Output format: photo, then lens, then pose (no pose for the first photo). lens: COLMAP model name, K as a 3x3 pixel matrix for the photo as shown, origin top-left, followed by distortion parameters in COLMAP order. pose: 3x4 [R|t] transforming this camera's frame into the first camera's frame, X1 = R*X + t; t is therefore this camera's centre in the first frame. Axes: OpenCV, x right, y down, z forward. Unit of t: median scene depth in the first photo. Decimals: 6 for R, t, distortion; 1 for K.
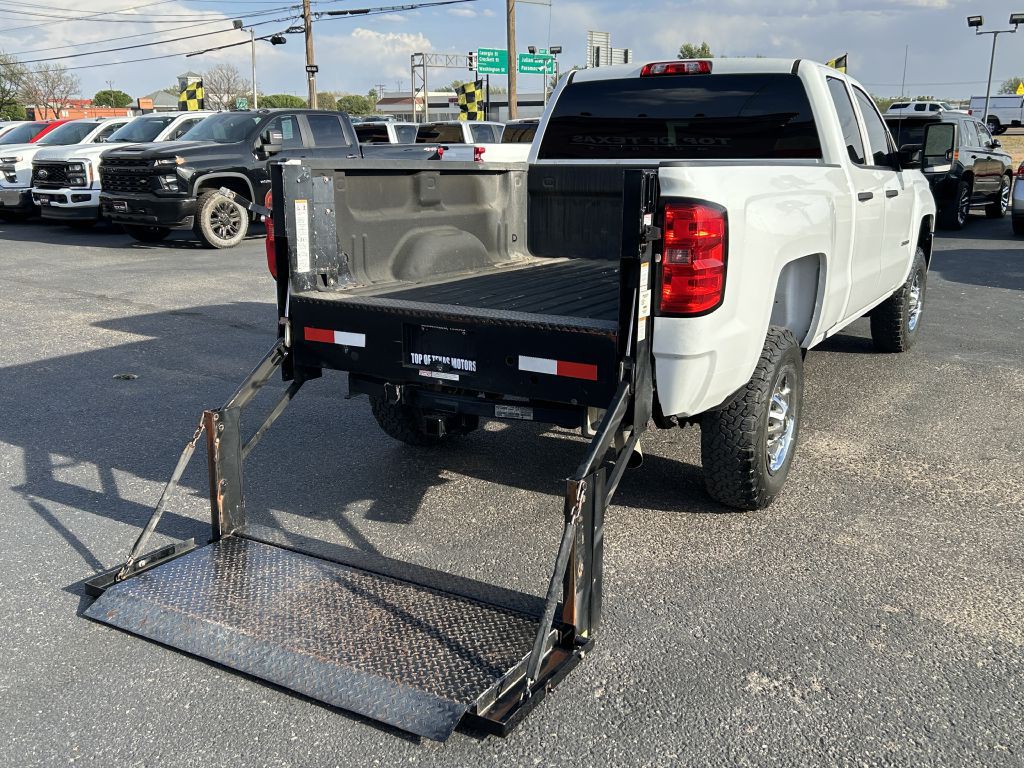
lens RADIAL K [[1023.1, 0, 501.4], [0, 1023.1, 400.9], [0, 0, 1]] dist [0.020493, 0.004448]
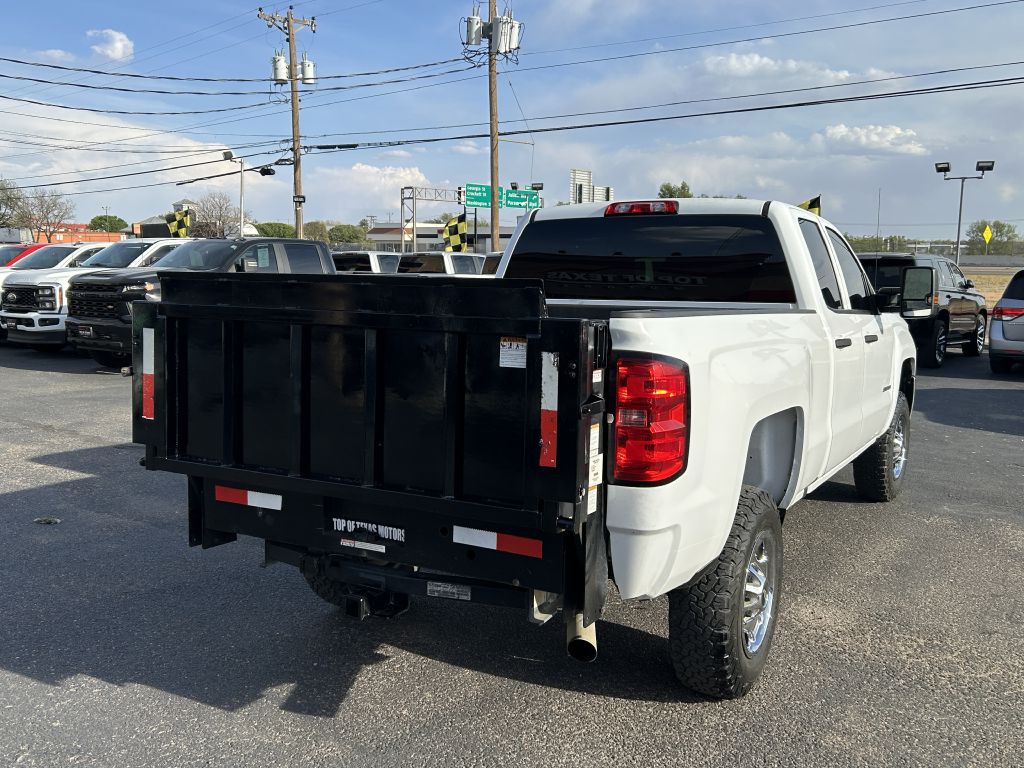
lens RADIAL K [[1012.6, 0, 512.0], [0, 1012.6, 384.0], [0, 0, 1]] dist [0.113329, -0.253516]
pose [[0.999619, 0.014491, 0.023502, 0.026303], [-0.011150, 0.990570, -0.136552, -0.027225], [-0.025259, 0.136238, 0.990354, 0.076472]]
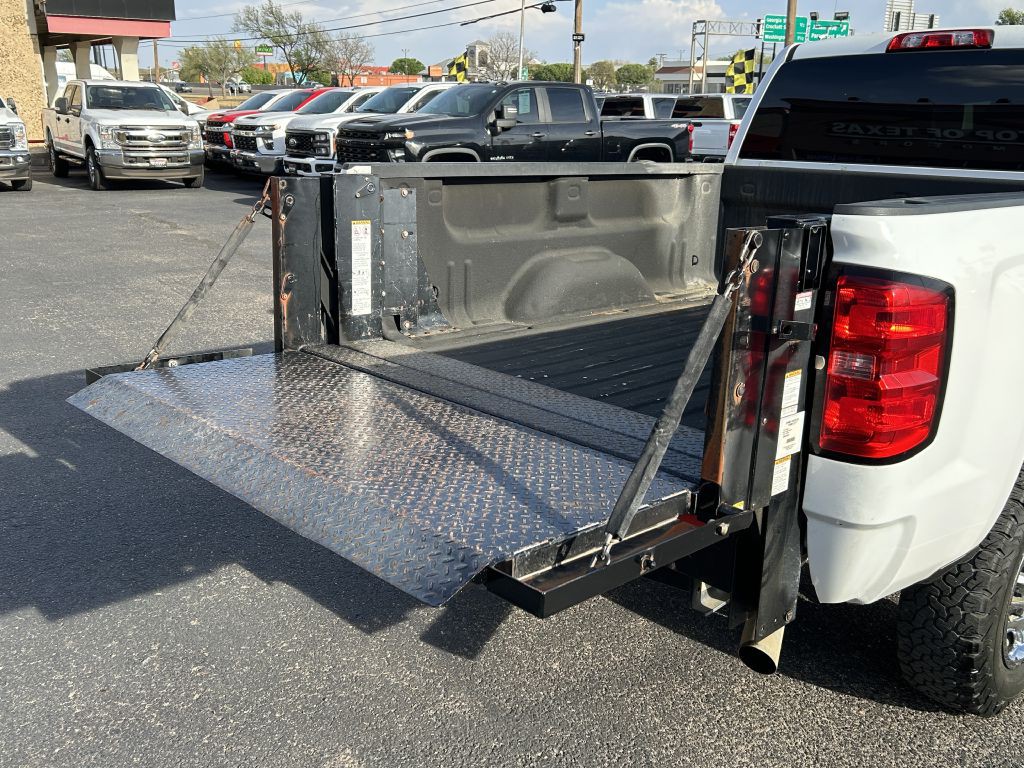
lens RADIAL K [[1001.2, 0, 492.6], [0, 1001.2, 399.5], [0, 0, 1]] dist [0.072128, -0.103320]
pose [[0.962490, 0.093705, -0.254623, 0.066149], [-0.085555, 0.995408, 0.042925, -0.069812], [0.257476, -0.019531, 0.966087, 0.206197]]
